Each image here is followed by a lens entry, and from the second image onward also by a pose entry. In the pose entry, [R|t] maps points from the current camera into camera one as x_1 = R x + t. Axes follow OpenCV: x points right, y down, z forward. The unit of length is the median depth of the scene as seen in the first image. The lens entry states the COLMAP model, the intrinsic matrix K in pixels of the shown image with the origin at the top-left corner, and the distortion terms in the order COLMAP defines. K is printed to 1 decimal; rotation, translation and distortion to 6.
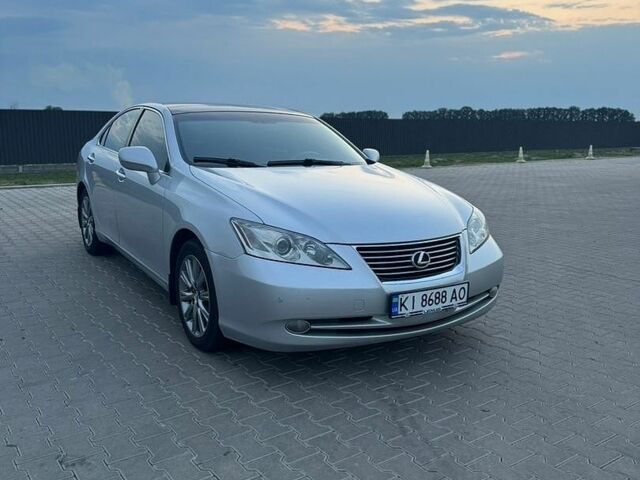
lens RADIAL K [[538.3, 0, 316.6], [0, 538.3, 240.5], [0, 0, 1]] dist [-0.011357, -0.007782]
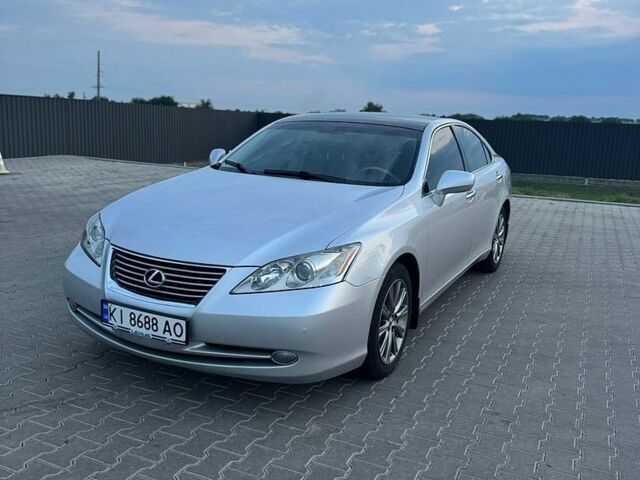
lens RADIAL K [[538.3, 0, 318.6], [0, 538.3, 240.3], [0, 0, 1]] dist [-0.011357, -0.007782]
pose [[0.552960, 0.164186, -0.816871, 1.093909], [-0.185045, 0.980108, 0.071734, -0.146118], [0.812400, 0.111492, 0.572343, 0.697604]]
